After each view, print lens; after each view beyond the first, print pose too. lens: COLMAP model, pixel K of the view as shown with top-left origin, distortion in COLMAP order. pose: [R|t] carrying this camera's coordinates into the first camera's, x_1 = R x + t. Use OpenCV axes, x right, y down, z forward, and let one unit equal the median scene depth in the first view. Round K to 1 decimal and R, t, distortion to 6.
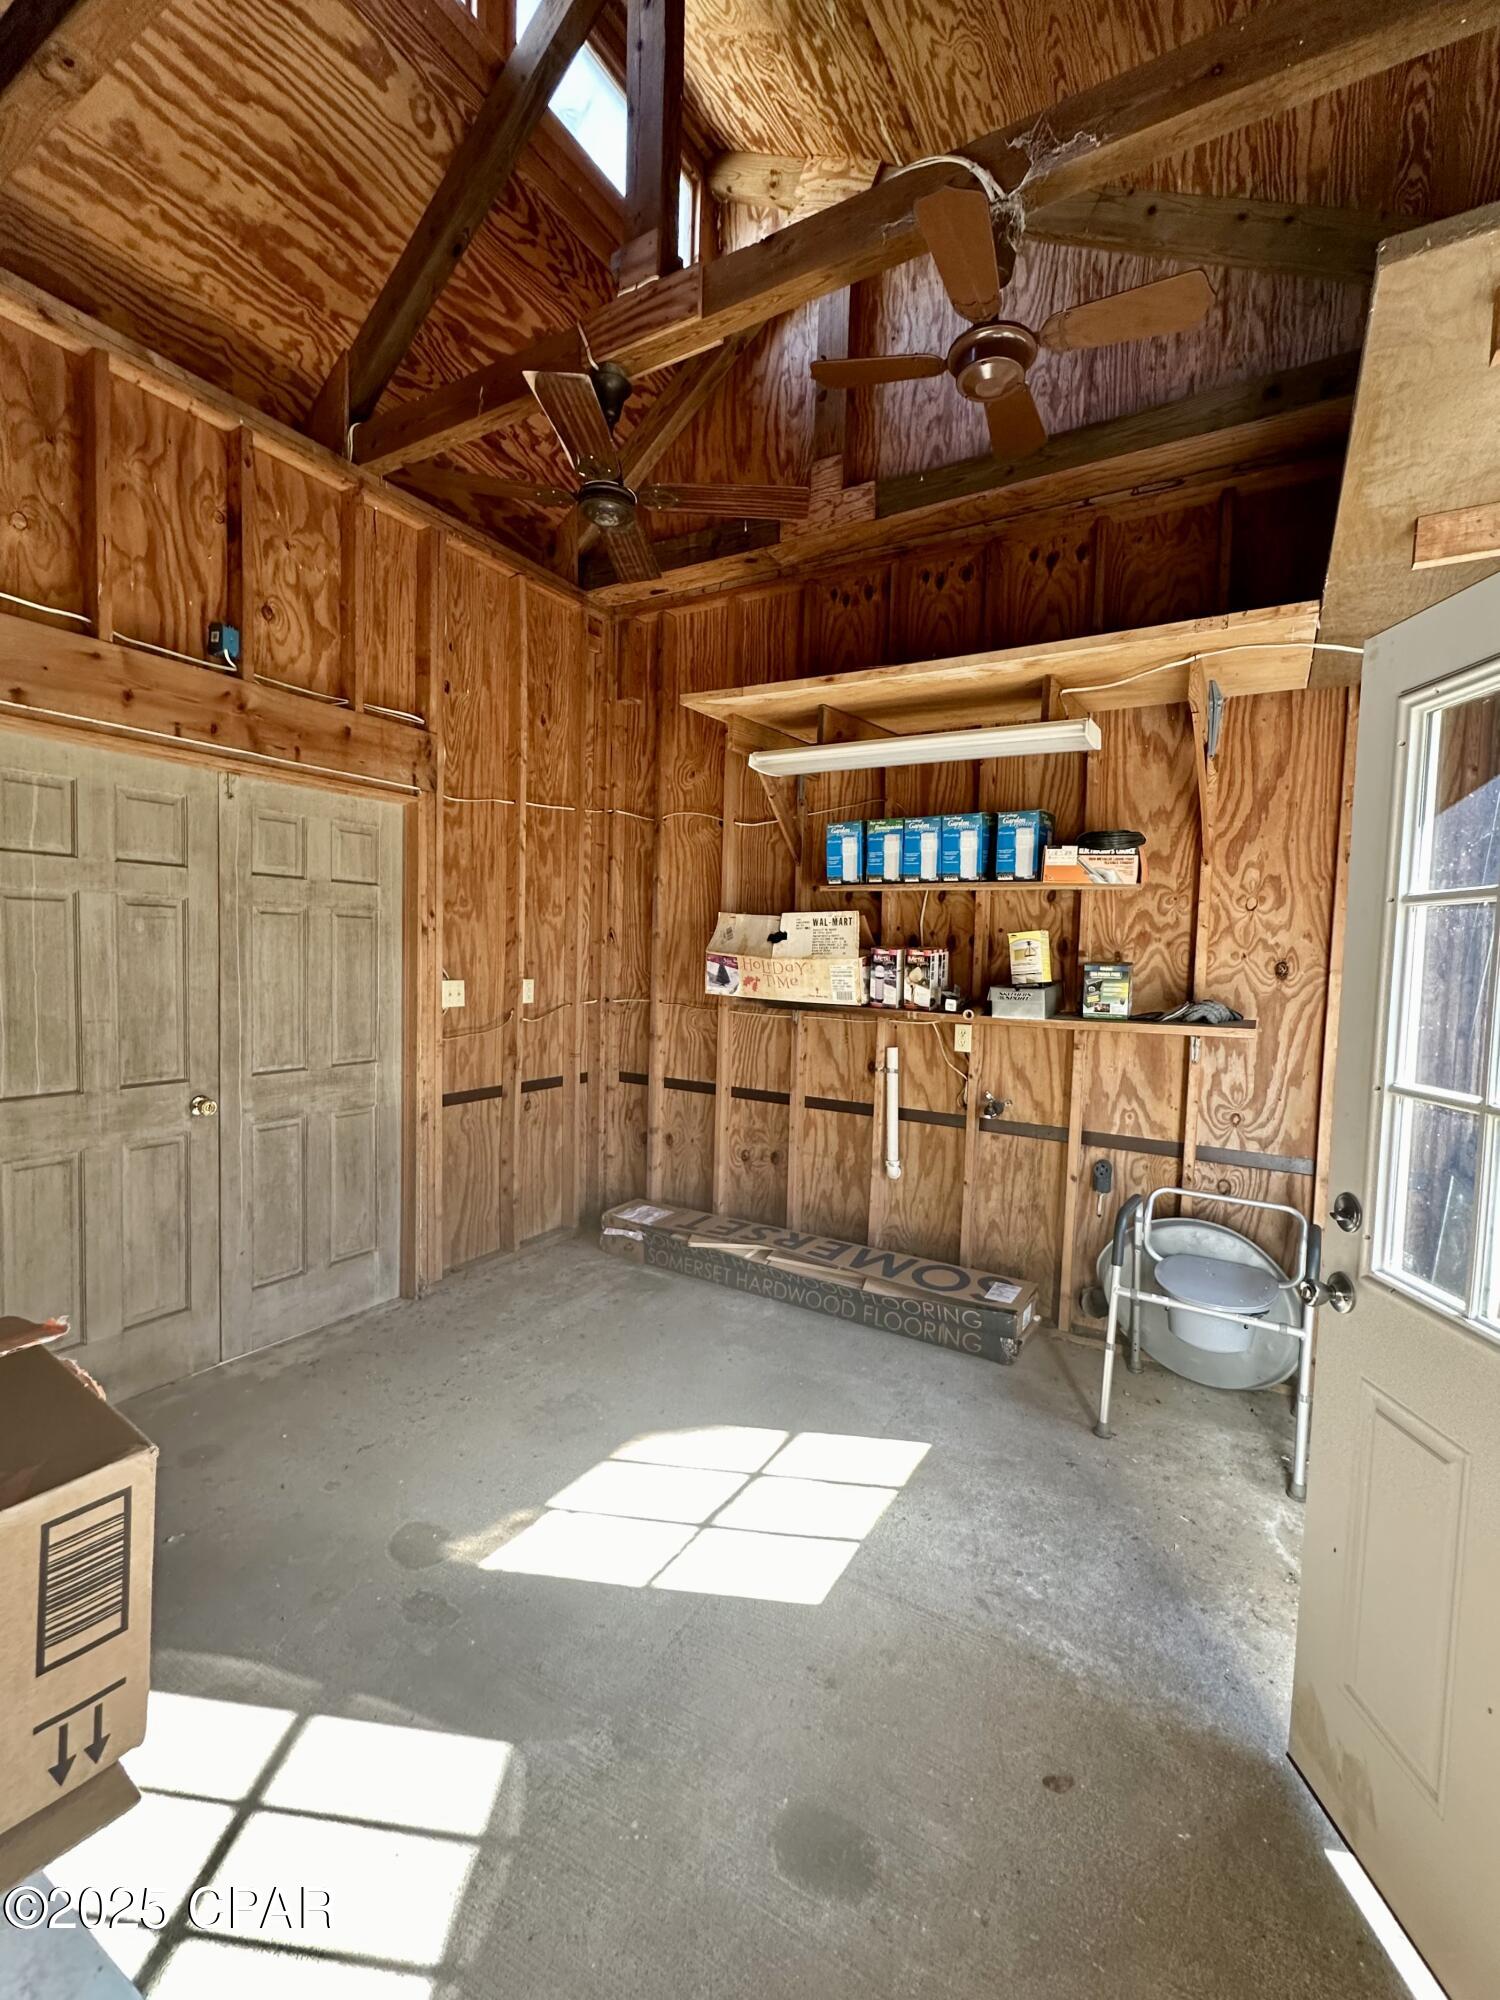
lens RADIAL K [[843.8, 0, 745.0], [0, 843.8, 1004.1], [0, 0, 1]] dist [-0.001349, -0.000016]
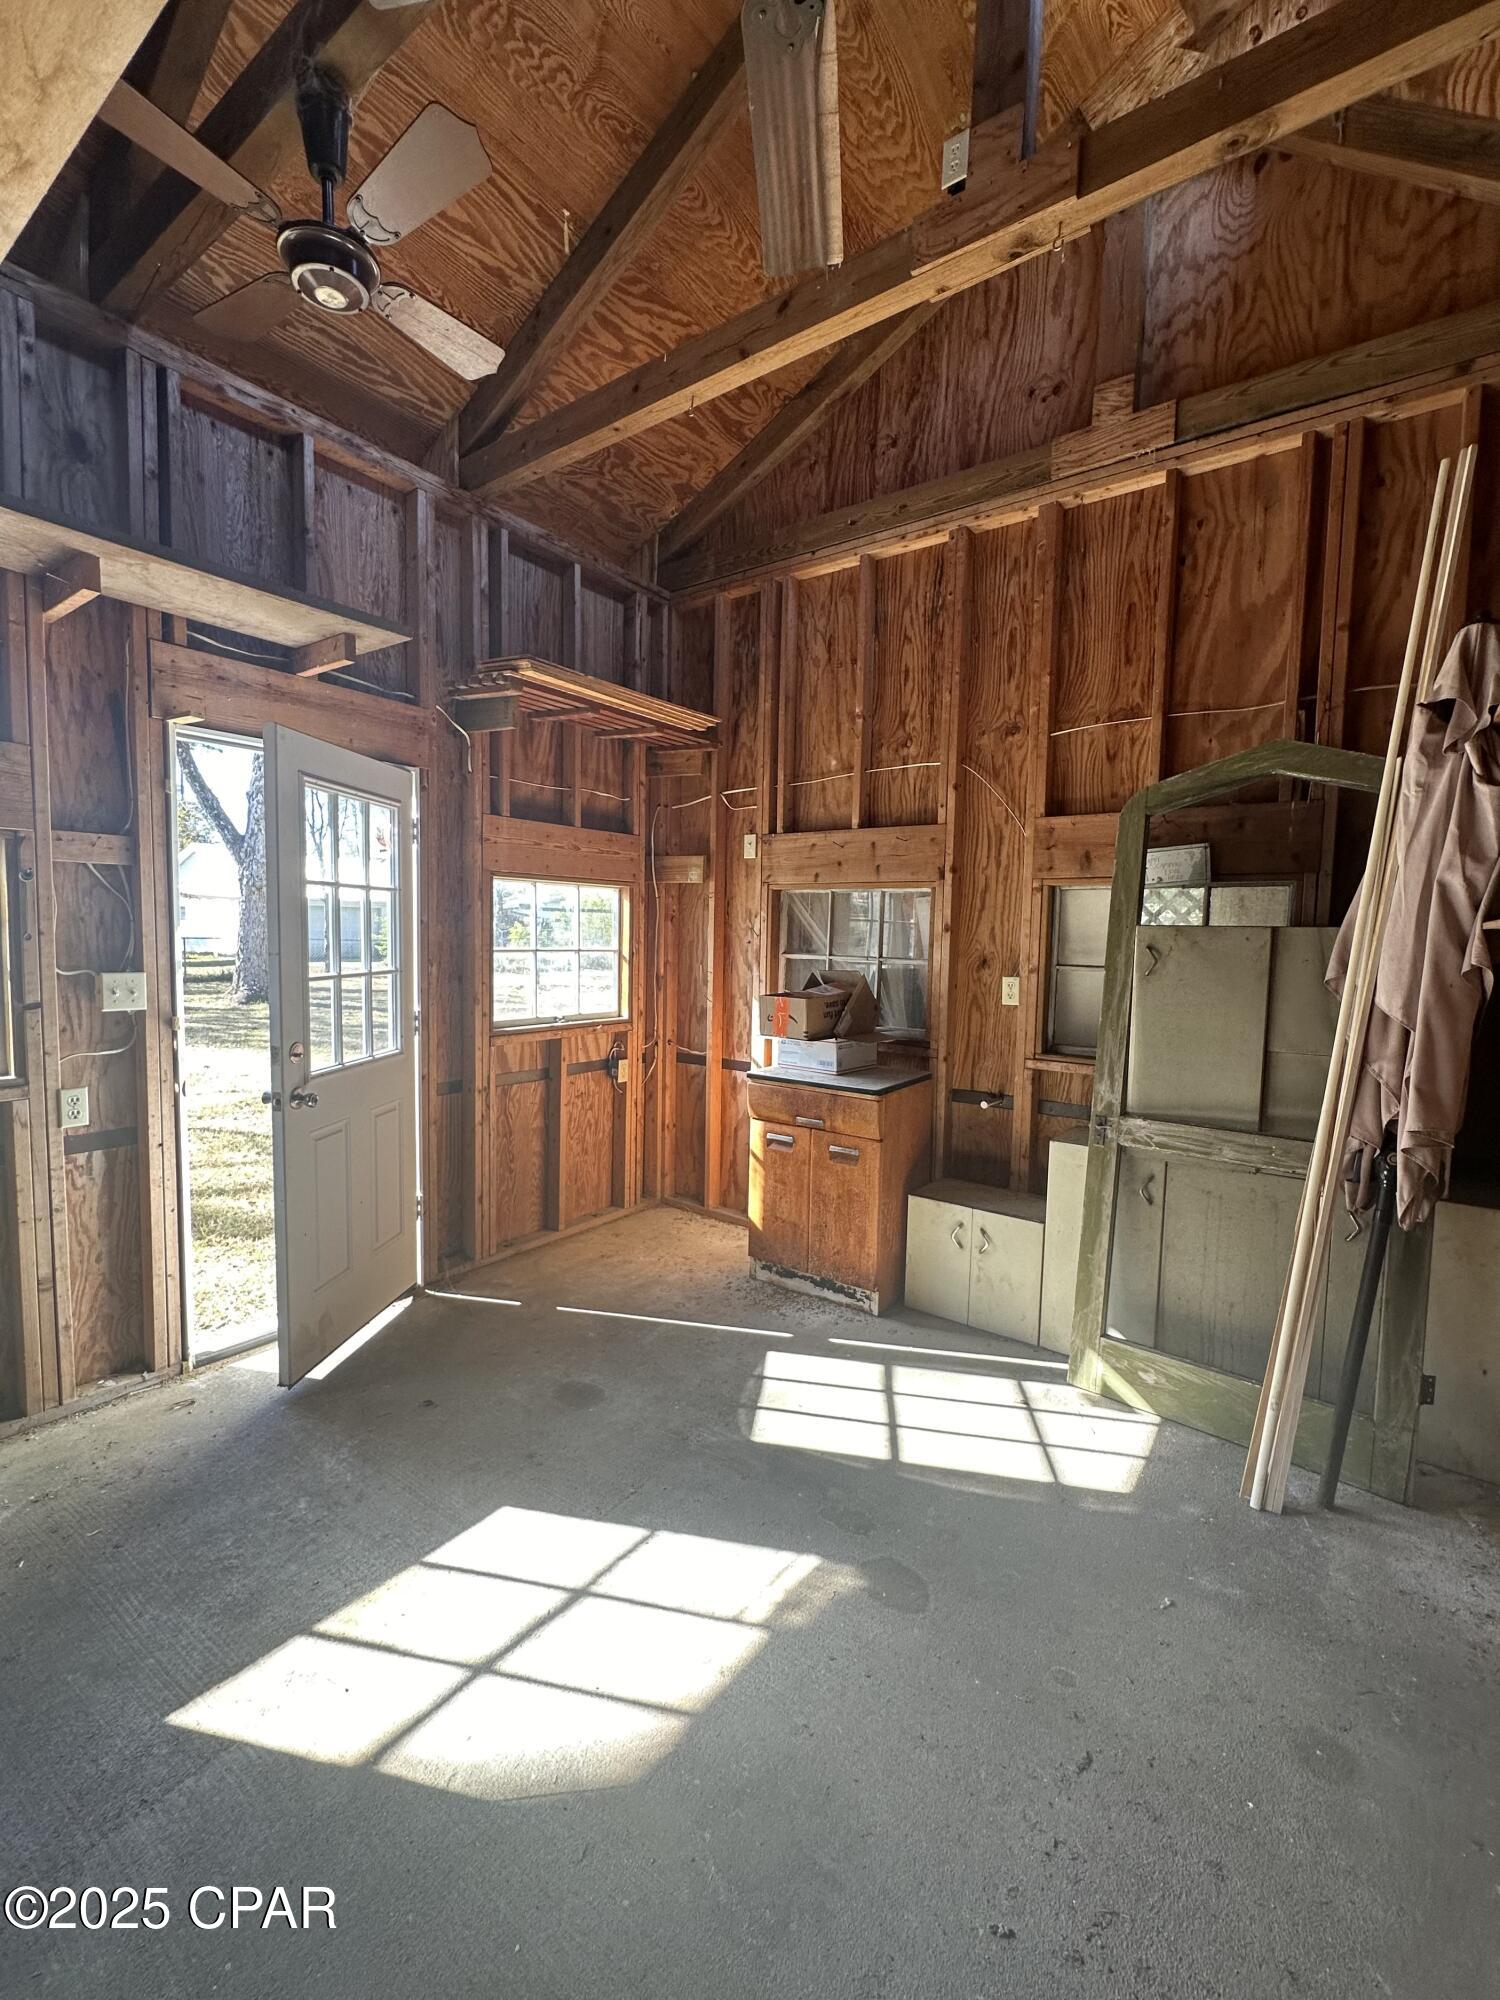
lens RADIAL K [[843.8, 0, 745.0], [0, 843.8, 1004.1], [0, 0, 1]] dist [-0.001349, -0.000016]
pose [[-0.994267, -0.058568, 0.089460, -0.270056], [-0.044941, 0.988057, 0.147393, -0.114305], [-0.097024, 0.142527, -0.985024, 1.837964]]
